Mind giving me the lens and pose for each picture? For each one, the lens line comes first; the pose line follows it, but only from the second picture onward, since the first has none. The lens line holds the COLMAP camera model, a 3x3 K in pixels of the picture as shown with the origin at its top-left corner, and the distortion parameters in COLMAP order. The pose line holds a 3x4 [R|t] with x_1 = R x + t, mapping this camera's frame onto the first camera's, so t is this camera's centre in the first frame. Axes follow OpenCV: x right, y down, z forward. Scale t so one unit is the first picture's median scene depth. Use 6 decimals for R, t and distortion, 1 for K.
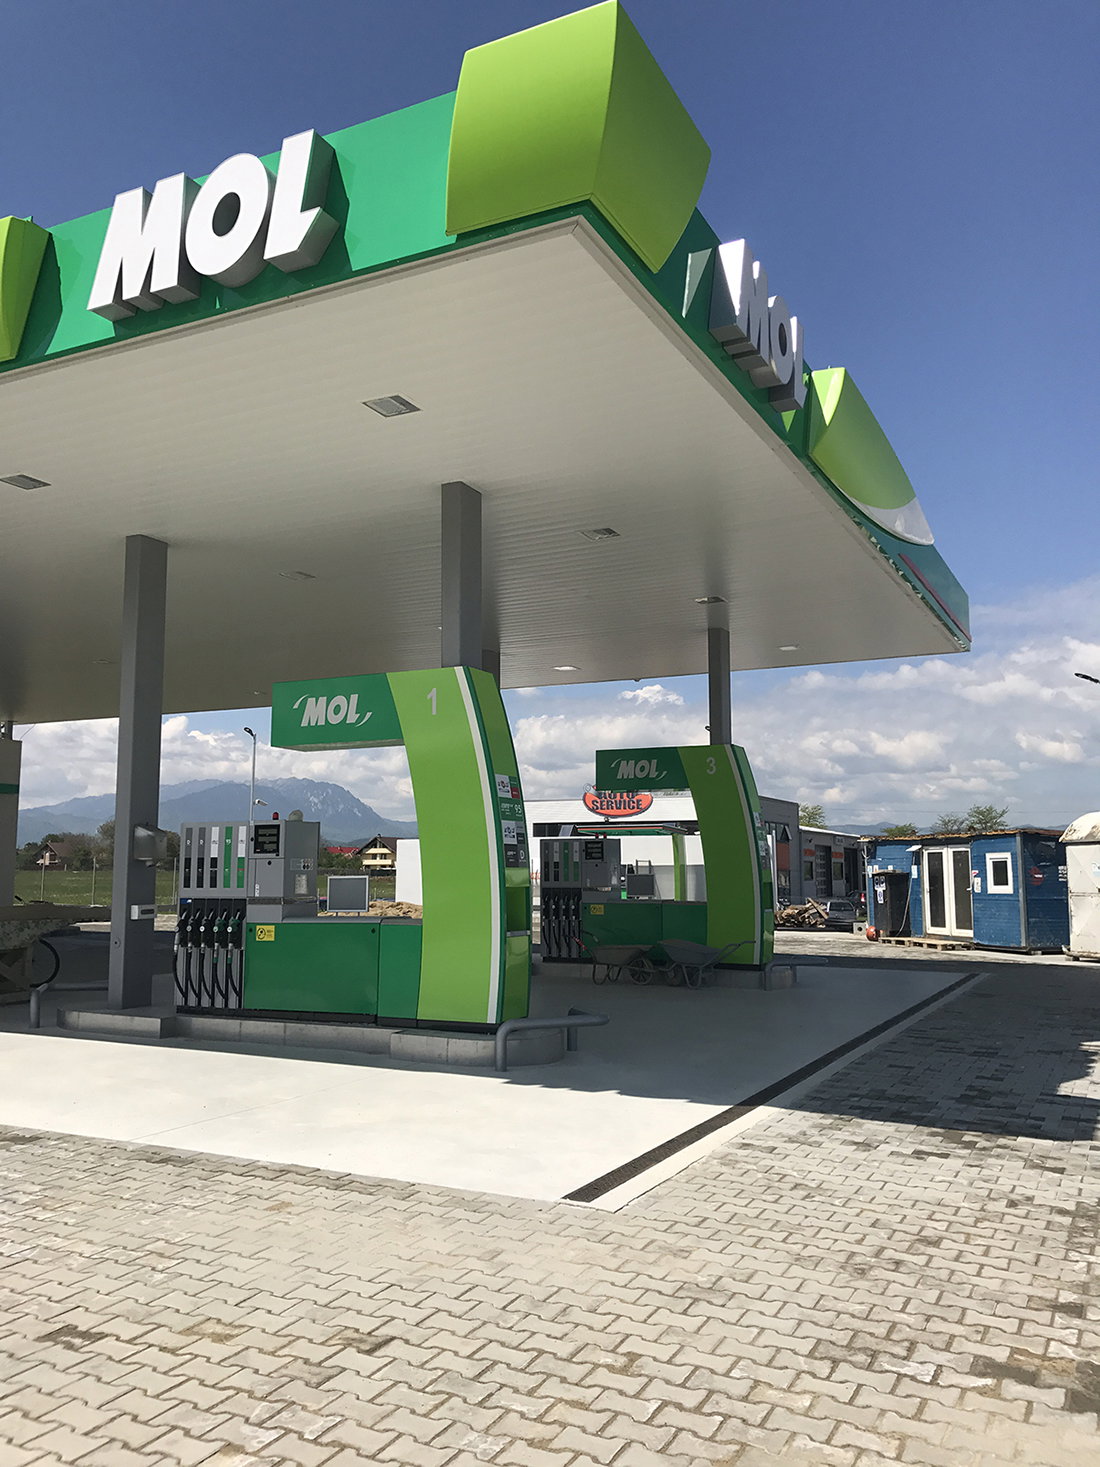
lens RADIAL K [[1189.9, 0, 550.0], [0, 1189.9, 733.5], [0, 0, 1]] dist [0.016975, 0.001128]
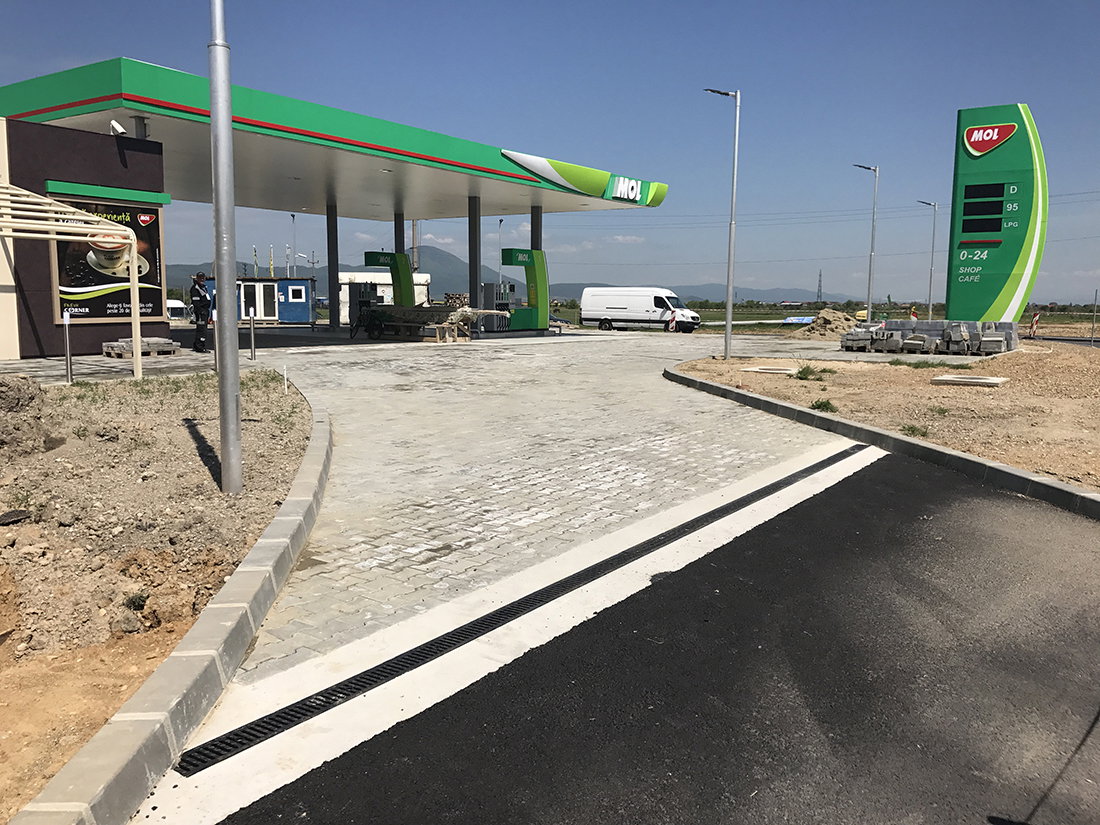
lens RADIAL K [[892.2, 0, 550.0], [0, 892.2, 412.5], [0, 0, 1]] dist [0.016975, 0.001128]
pose [[0.102042, -0.130685, 0.986159, -1.511063], [-0.122565, 0.982128, 0.142833, 0.026040], [-0.987201, -0.135444, 0.084201, 0.267439]]
